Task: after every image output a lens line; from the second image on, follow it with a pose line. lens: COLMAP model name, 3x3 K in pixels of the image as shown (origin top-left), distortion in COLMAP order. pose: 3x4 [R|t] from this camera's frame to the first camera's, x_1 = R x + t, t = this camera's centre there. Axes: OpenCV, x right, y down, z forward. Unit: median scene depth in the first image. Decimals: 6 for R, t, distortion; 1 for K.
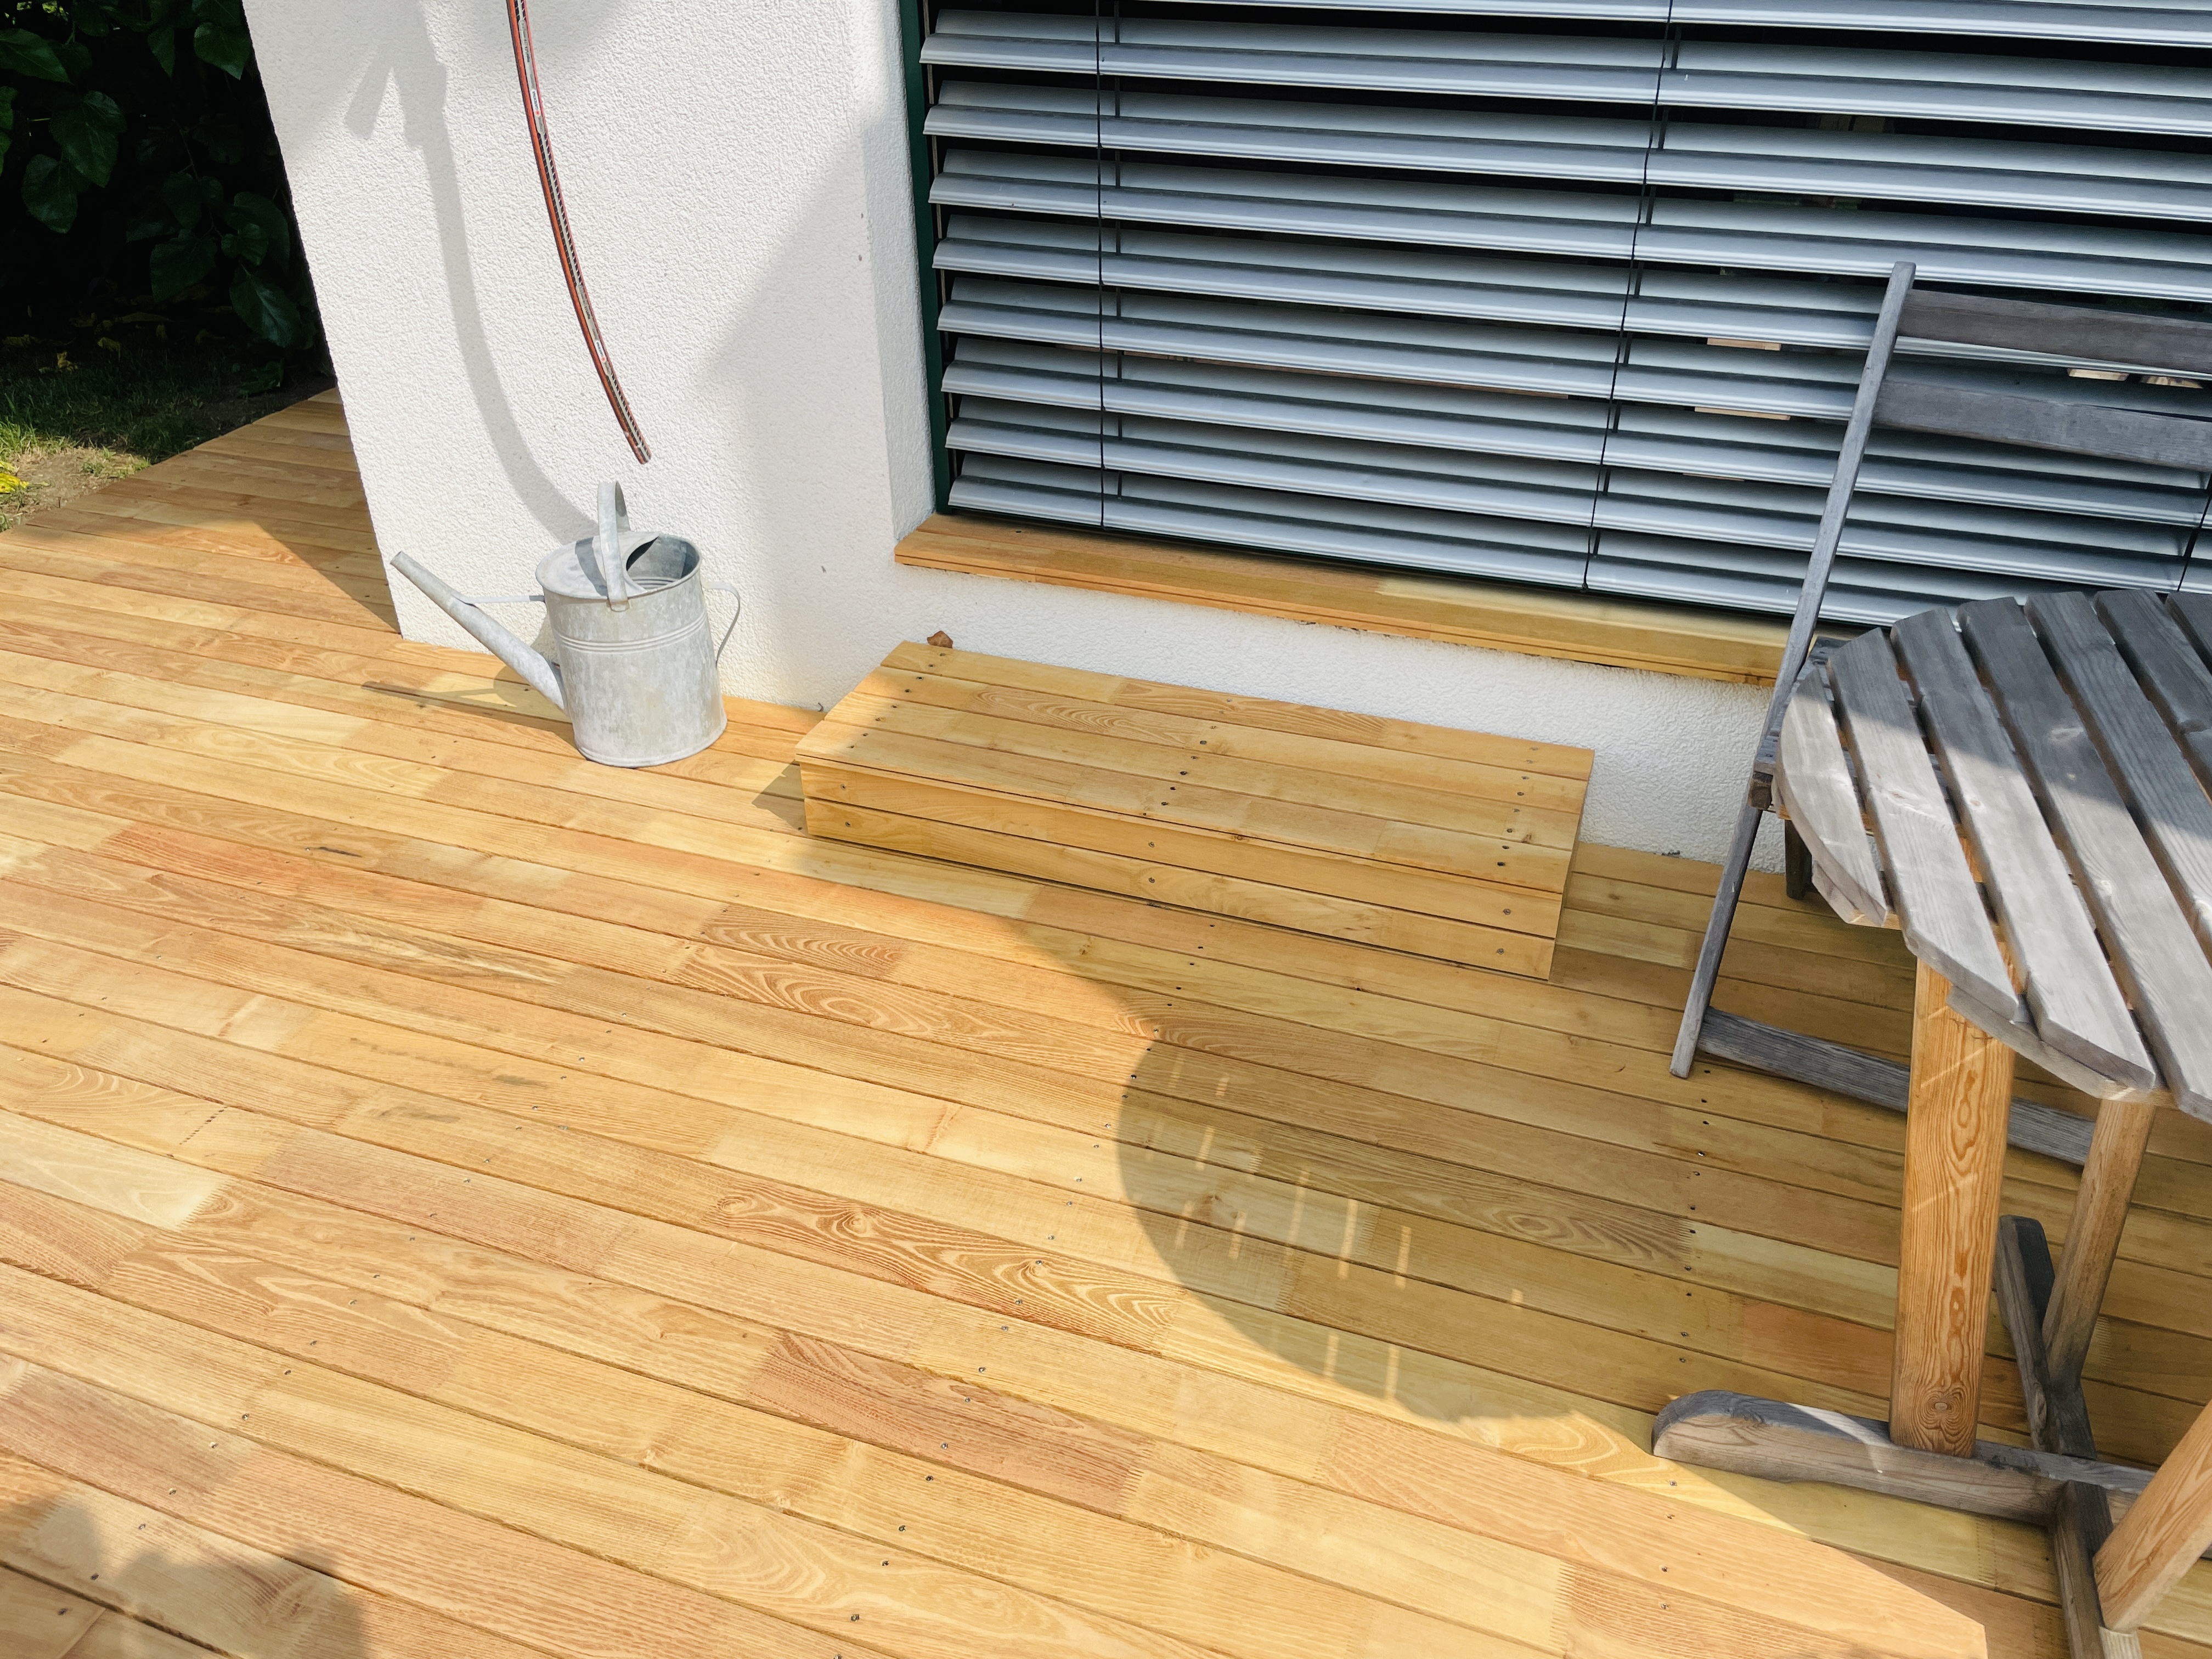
lens RADIAL K [[1679.1, 0, 1120.9], [0, 1679.1, 813.1], [0, 0, 1]] dist [0.101717, -0.140315]
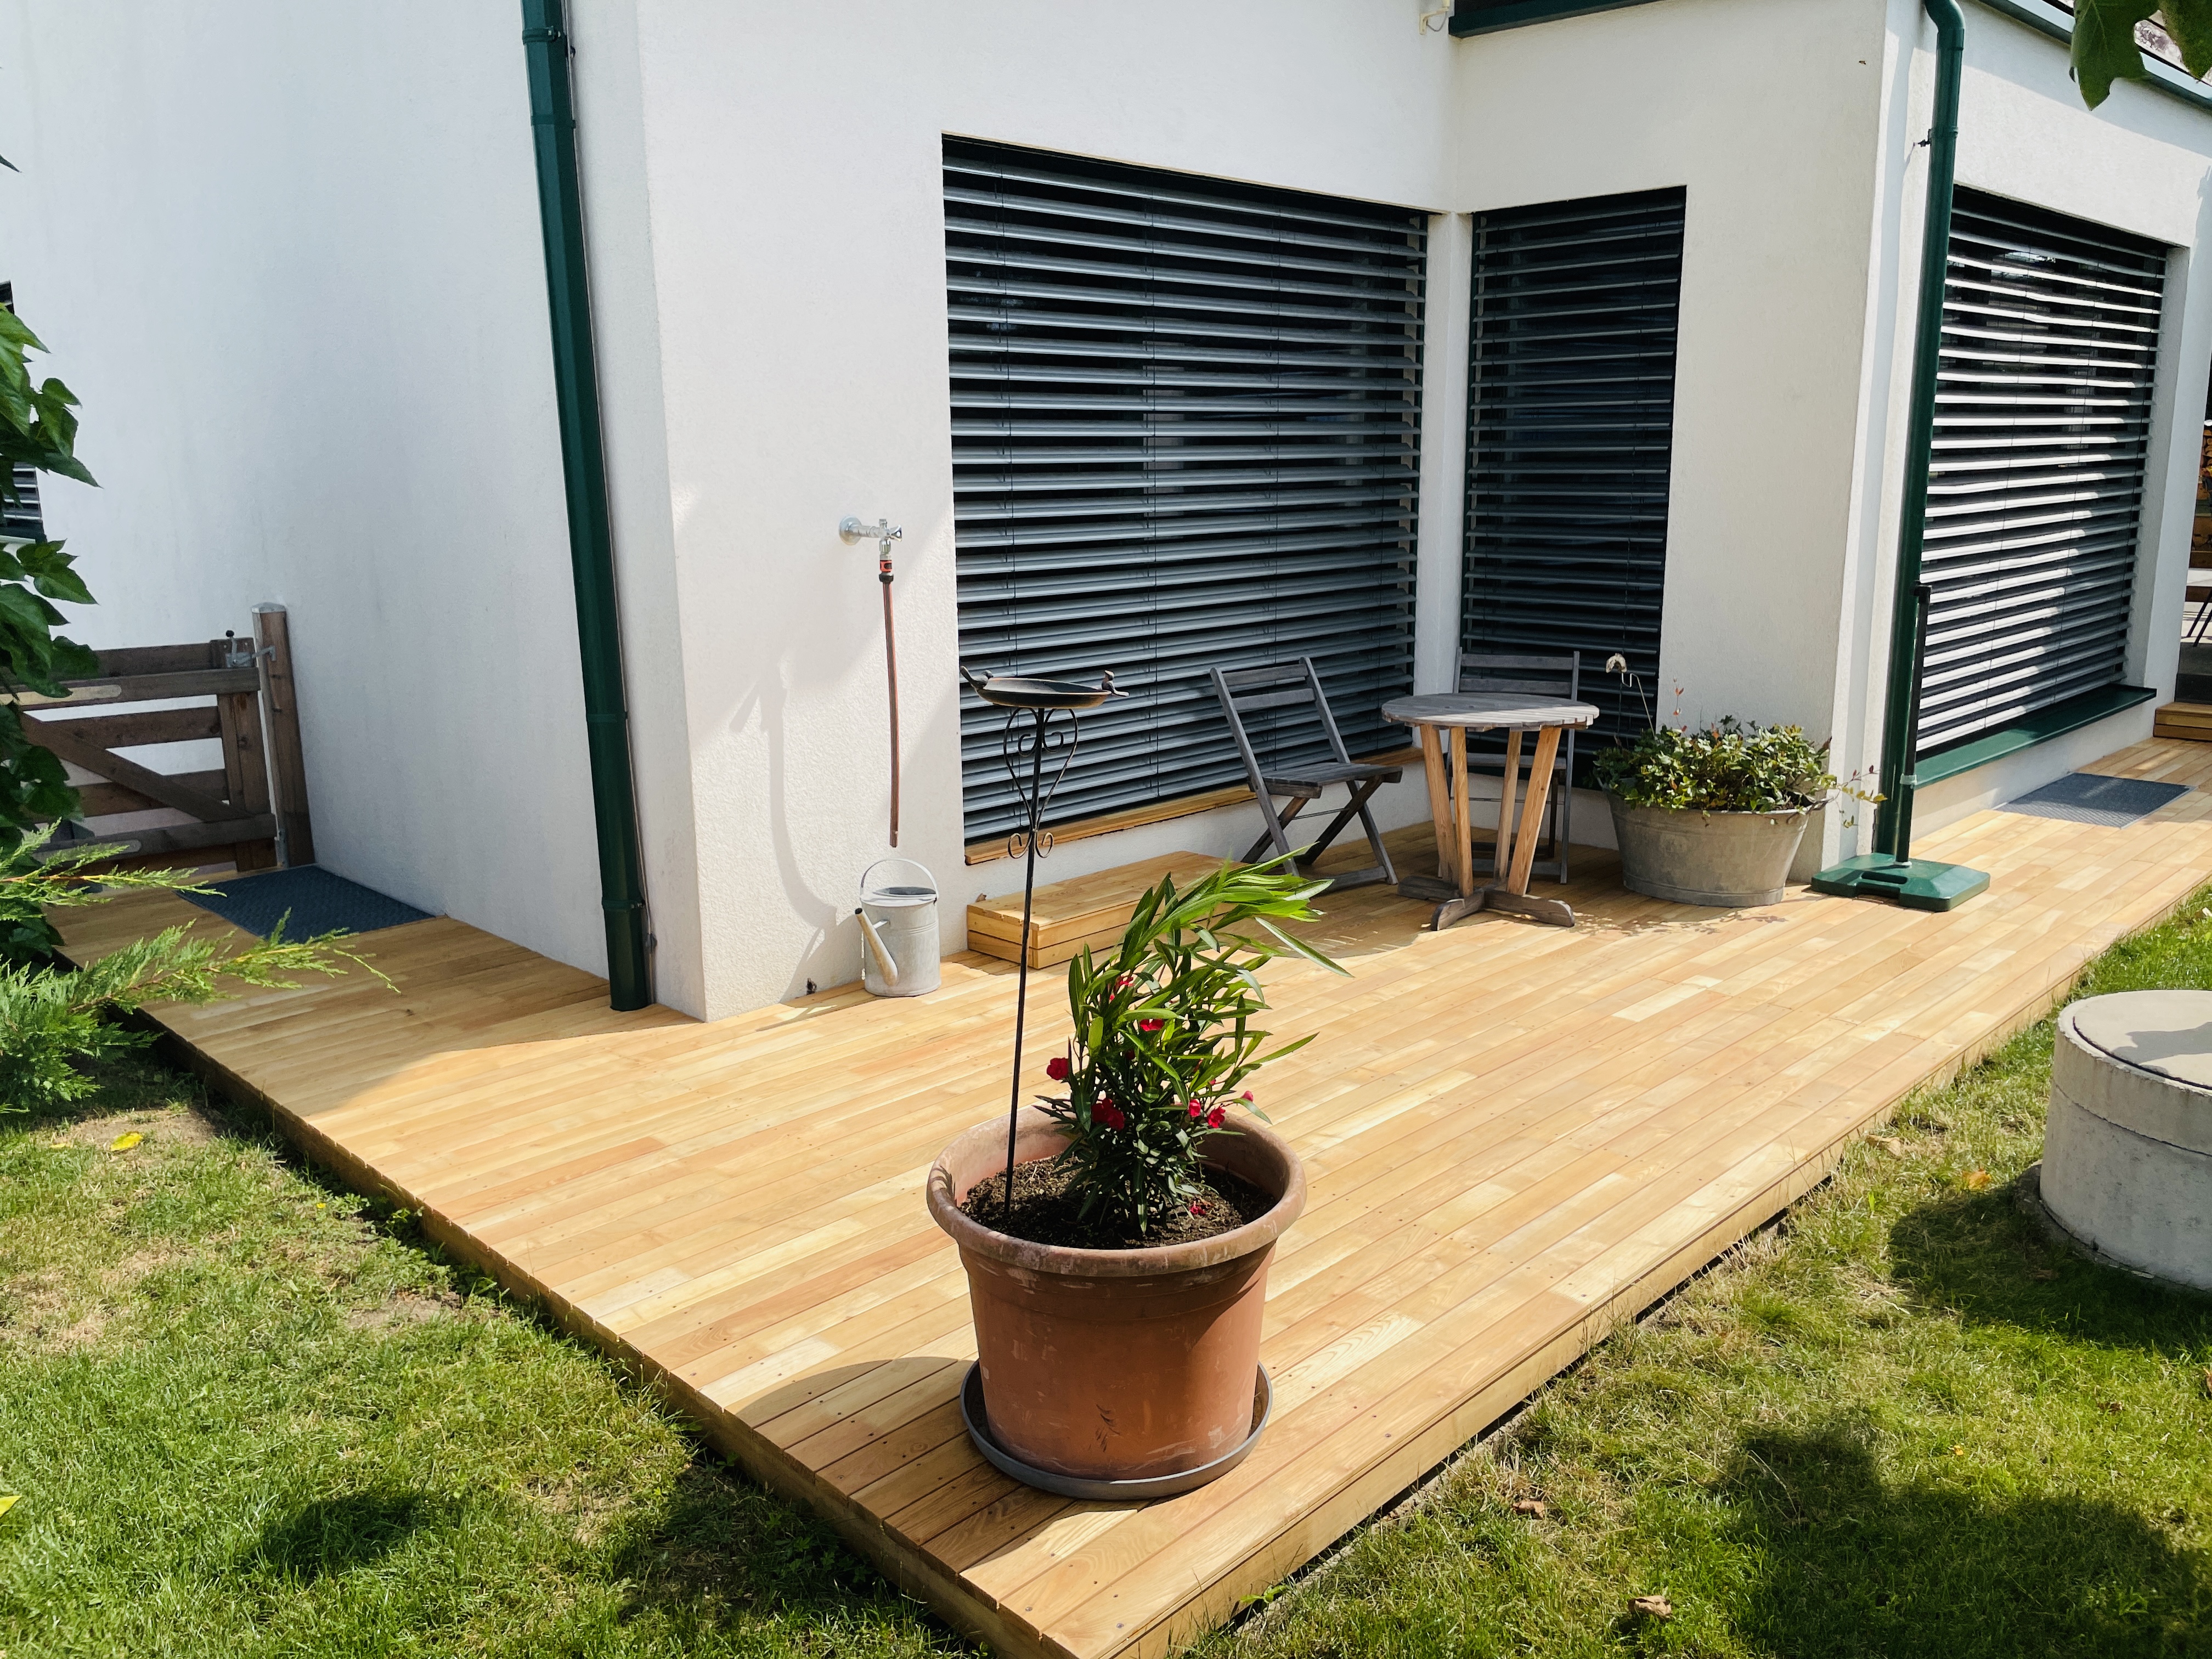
lens RADIAL K [[1679.1, 0, 1120.9], [0, 1679.1, 813.1], [0, 0, 1]] dist [0.101717, -0.140315]
pose [[0.428697, -0.190086, 0.883225, -2.071023], [0.489560, 0.870519, -0.050269, -0.001948], [-0.759309, 0.453942, 0.466248, -0.202844]]
